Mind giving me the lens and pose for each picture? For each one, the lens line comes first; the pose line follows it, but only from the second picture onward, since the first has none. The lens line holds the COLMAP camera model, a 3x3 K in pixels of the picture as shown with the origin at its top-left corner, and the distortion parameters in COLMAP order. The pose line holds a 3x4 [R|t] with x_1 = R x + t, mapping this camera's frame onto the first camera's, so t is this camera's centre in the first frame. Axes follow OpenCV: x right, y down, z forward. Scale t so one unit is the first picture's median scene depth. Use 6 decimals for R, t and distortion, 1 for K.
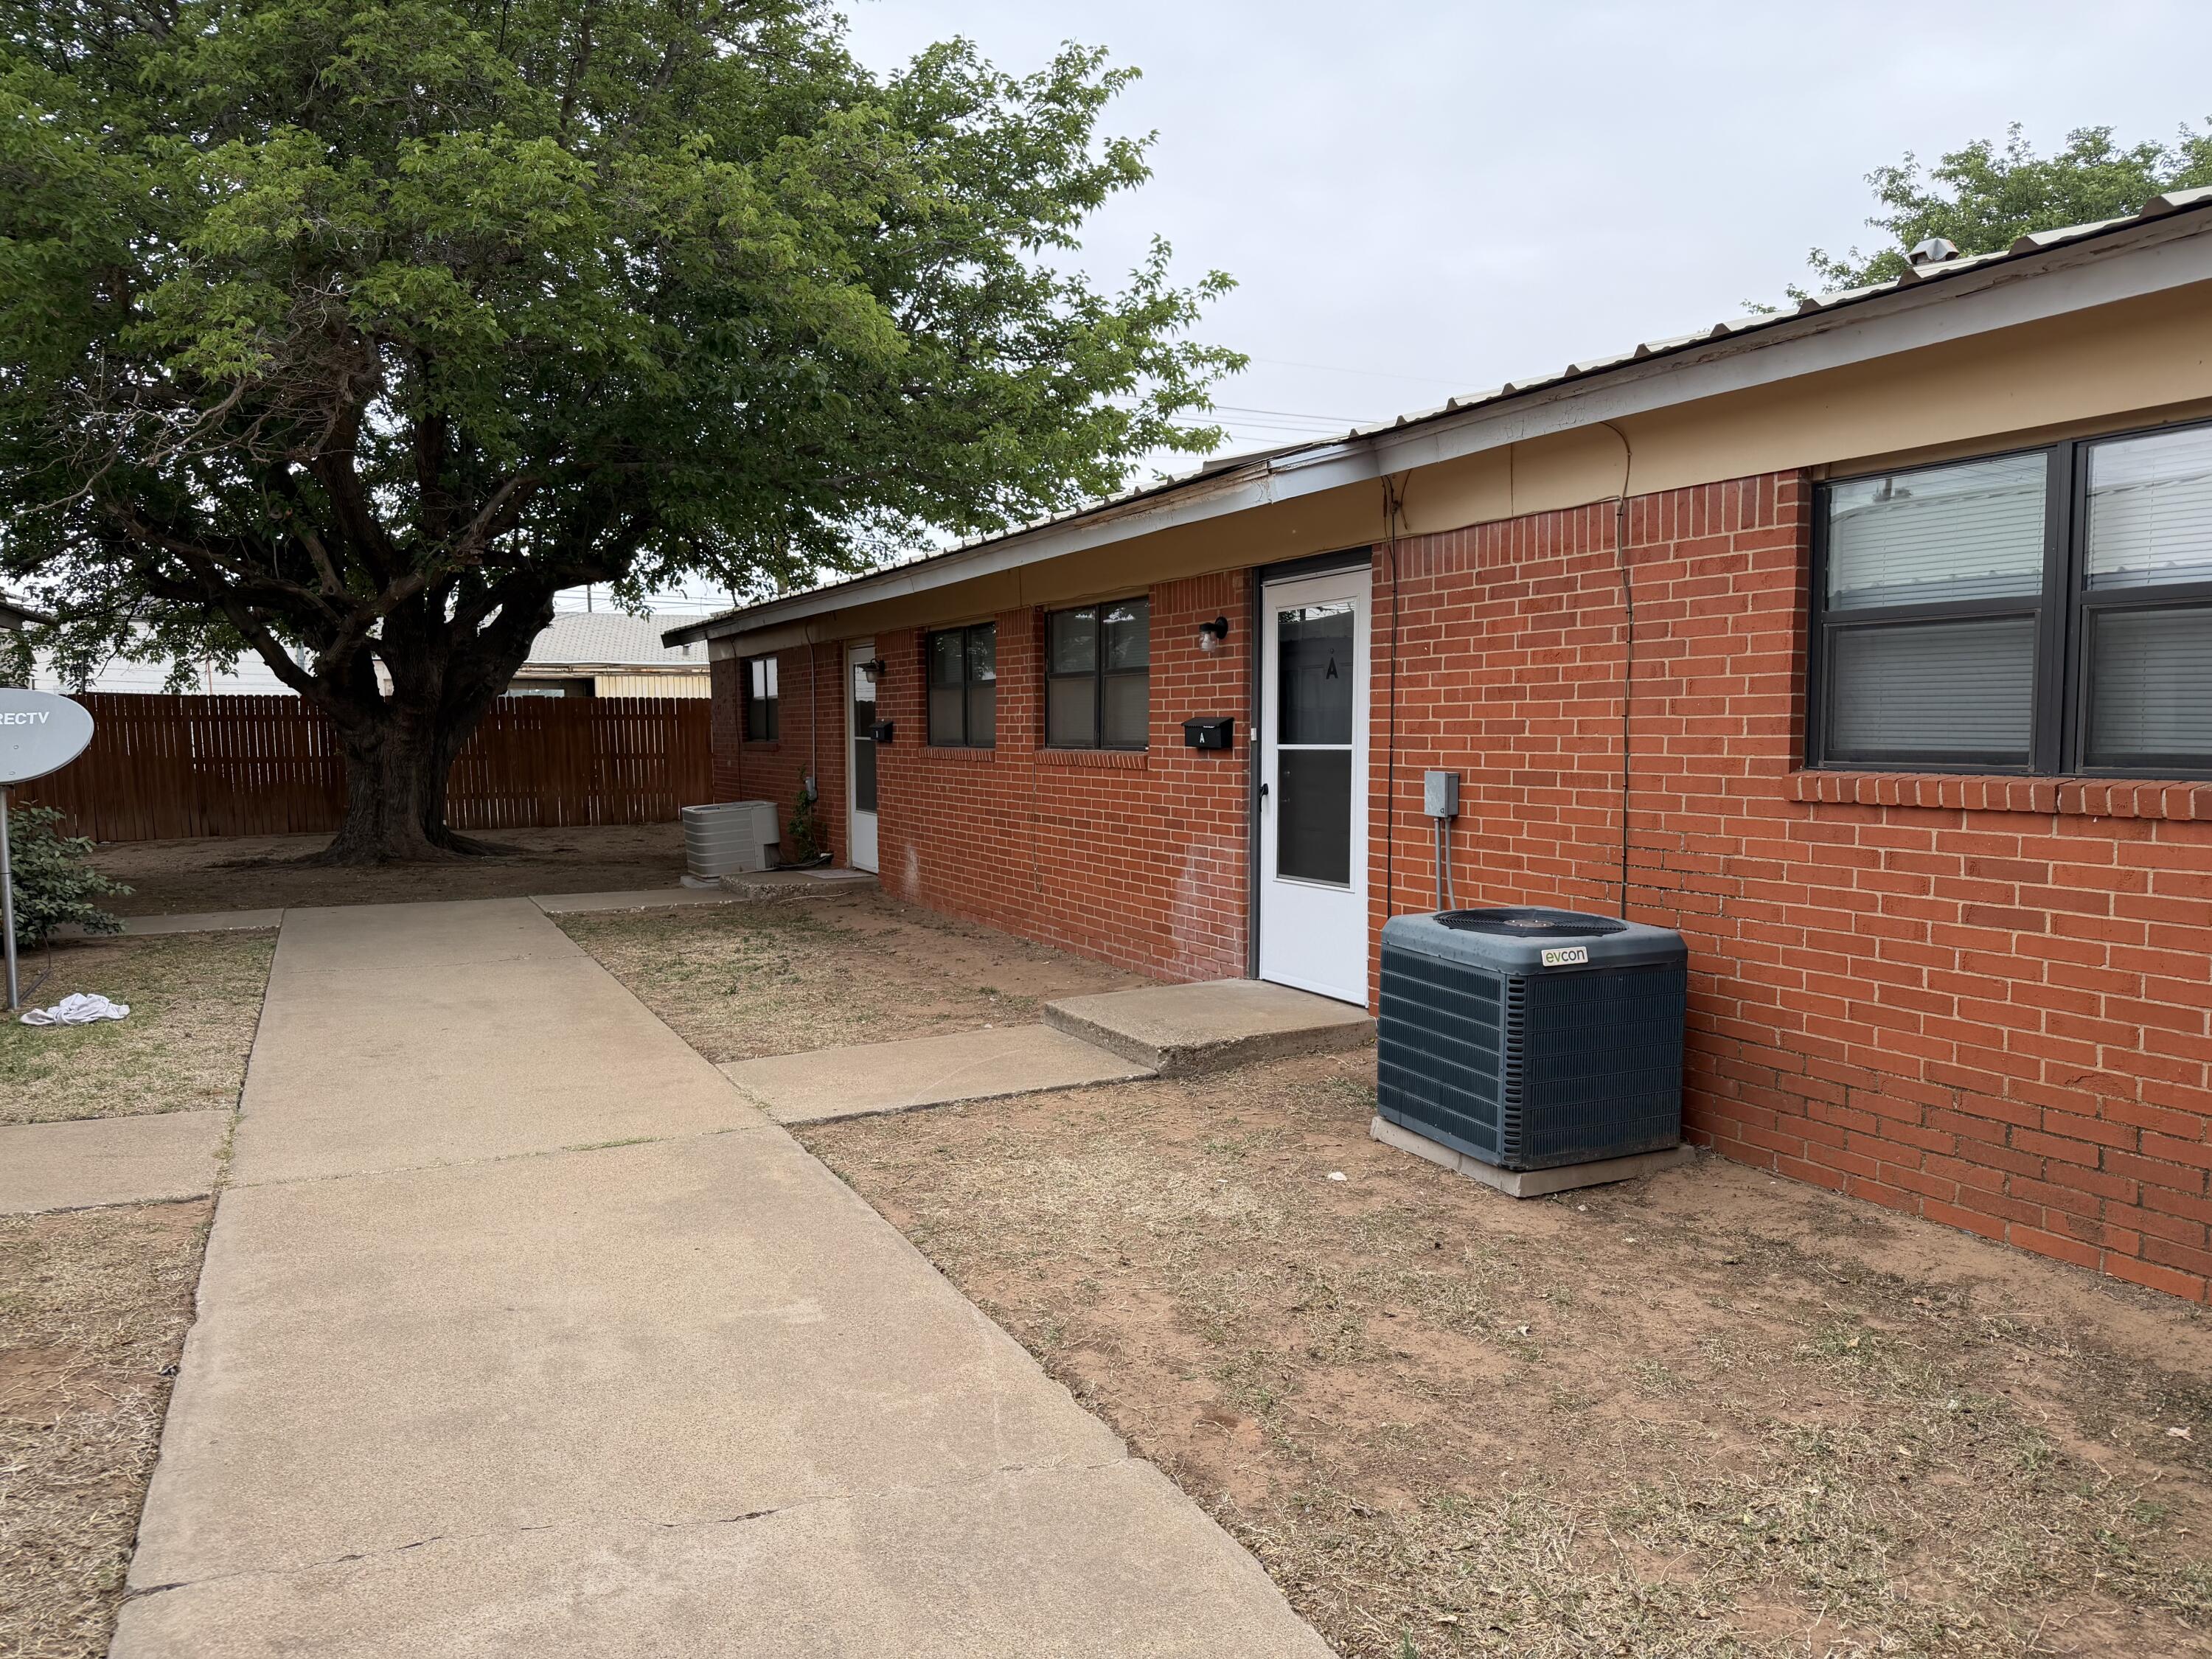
lens RADIAL K [[1565.1, 0, 1102.8], [0, 1565.1, 836.2], [0, 0, 1]] dist [0.014334, -0.021895]
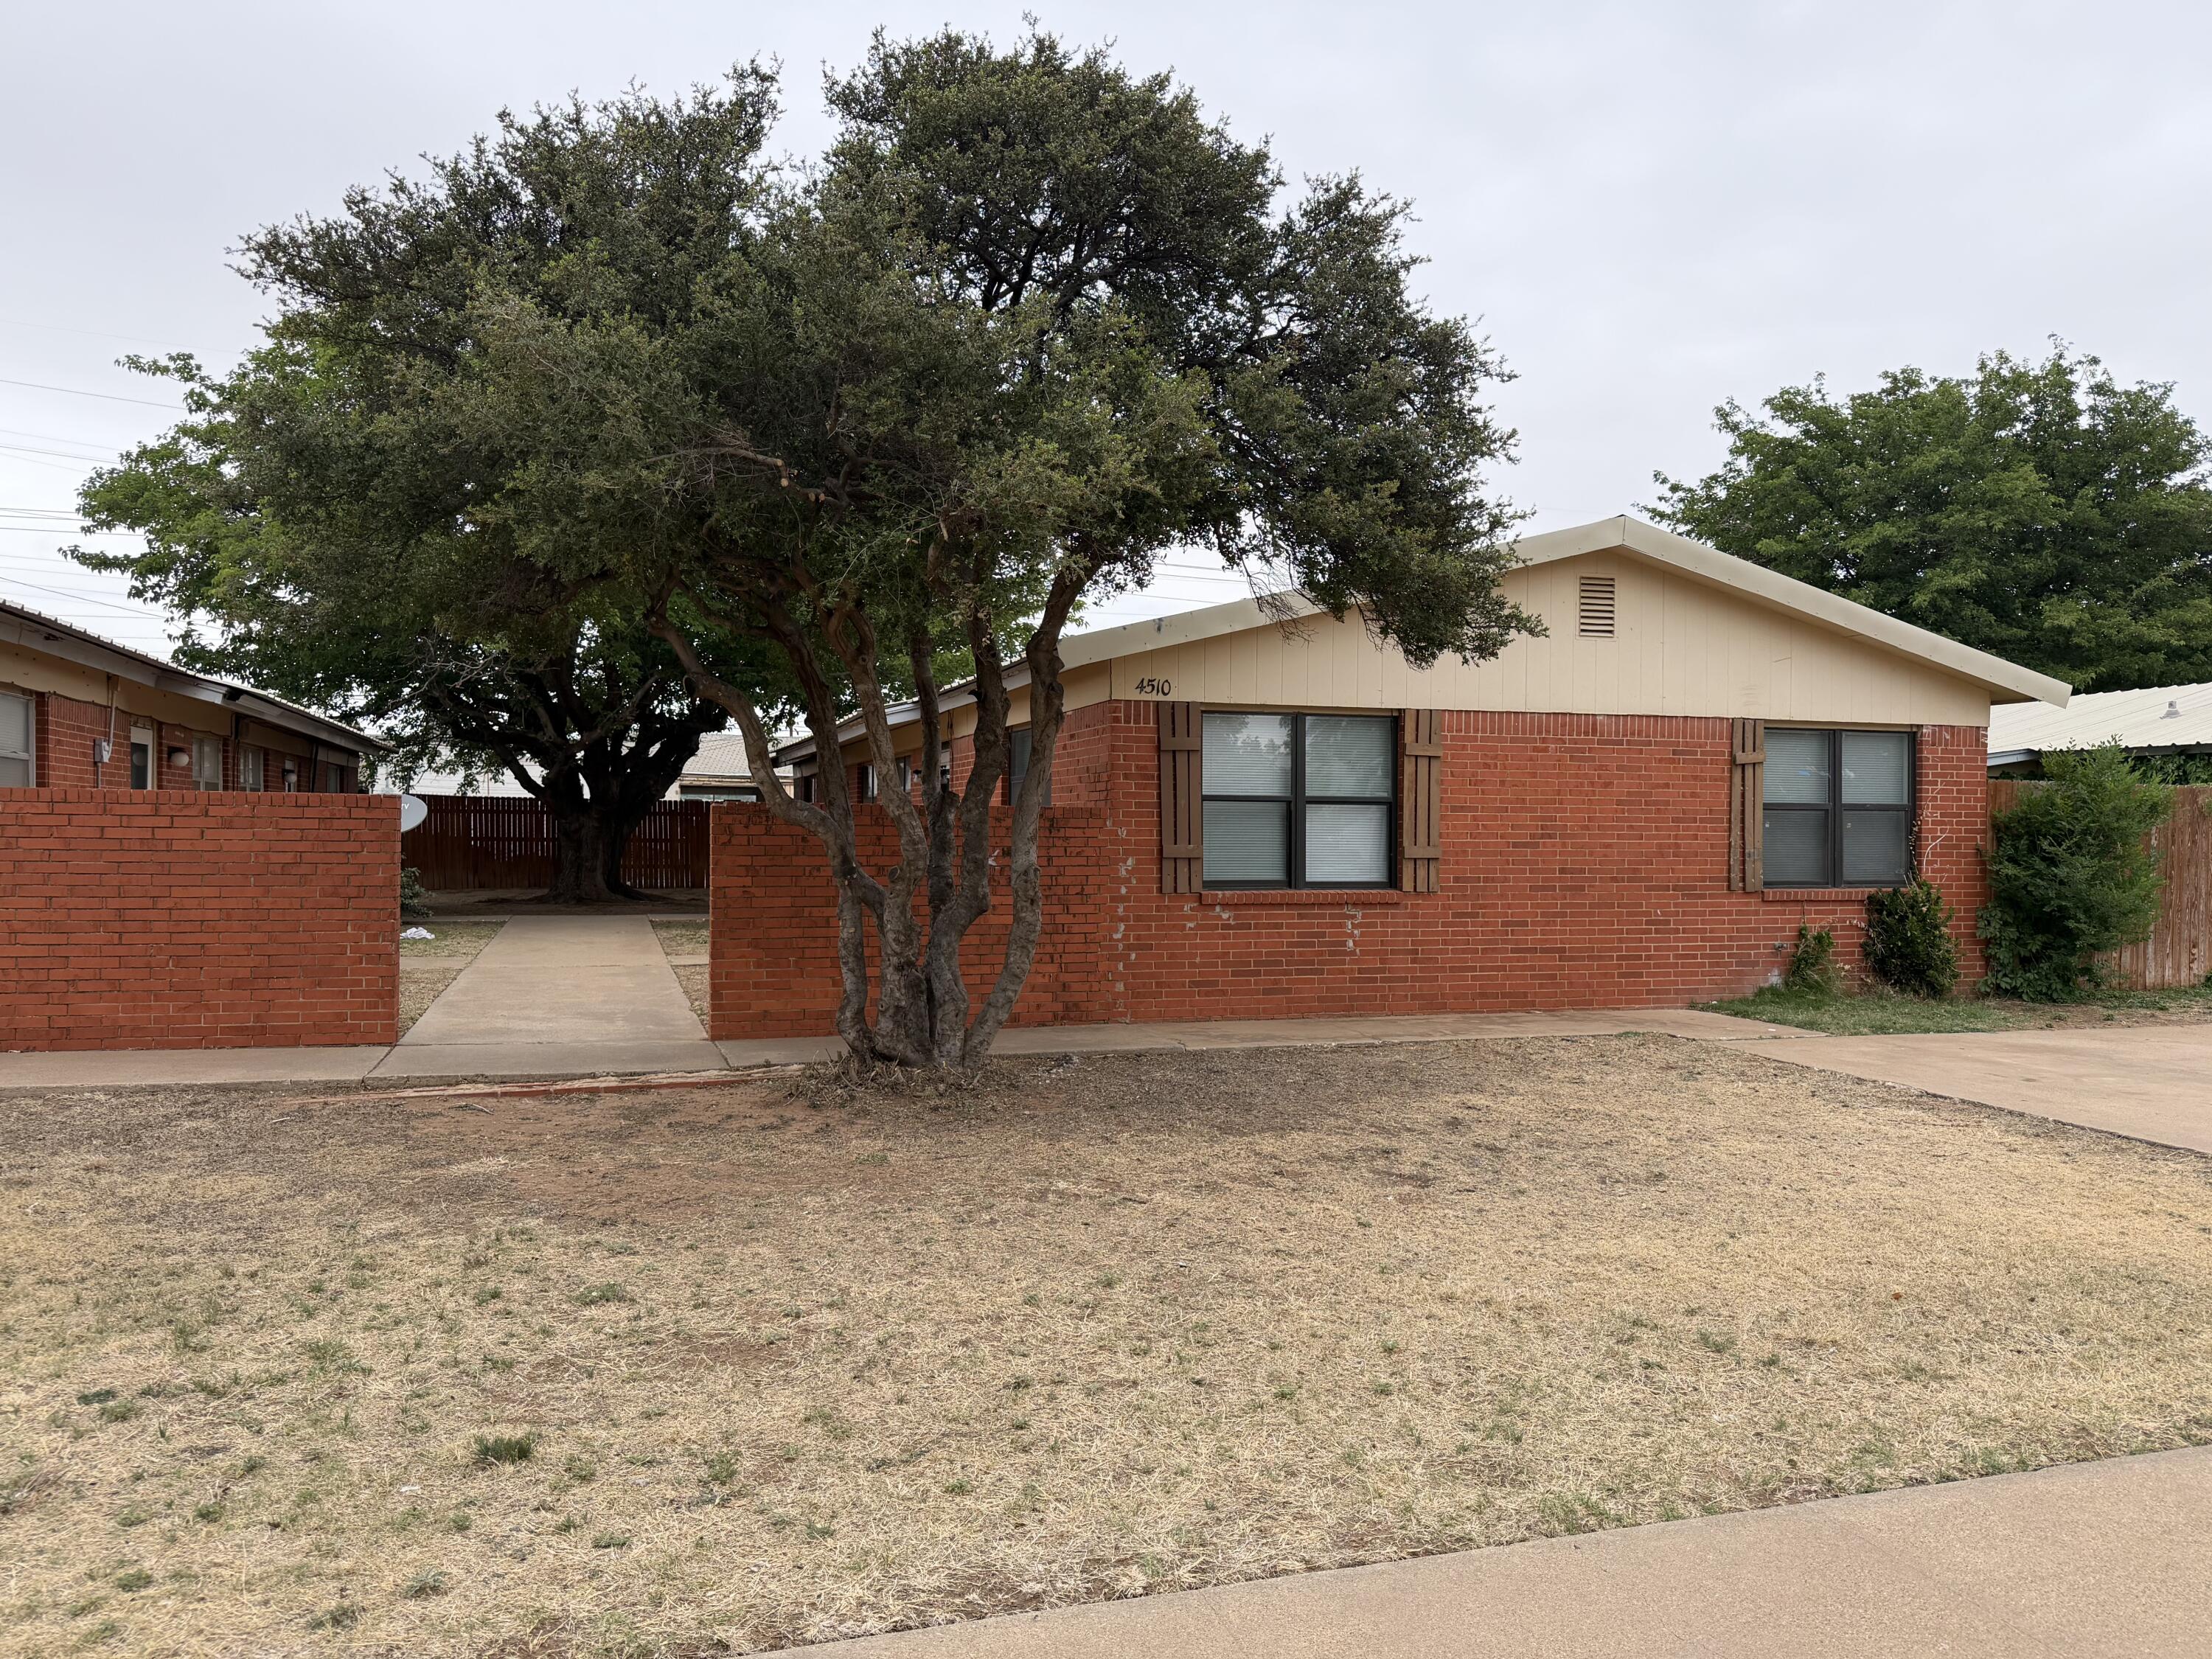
lens RADIAL K [[1565.1, 0, 1108.9], [0, 1565.1, 827.0], [0, 0, 1]] dist [0.014334, -0.021895]
pose [[0.990064, 0.015057, -0.139807, 0.237422], [-0.025791, 0.996829, -0.075282, 0.037366], [0.138230, 0.078139, 0.987313, -0.405897]]
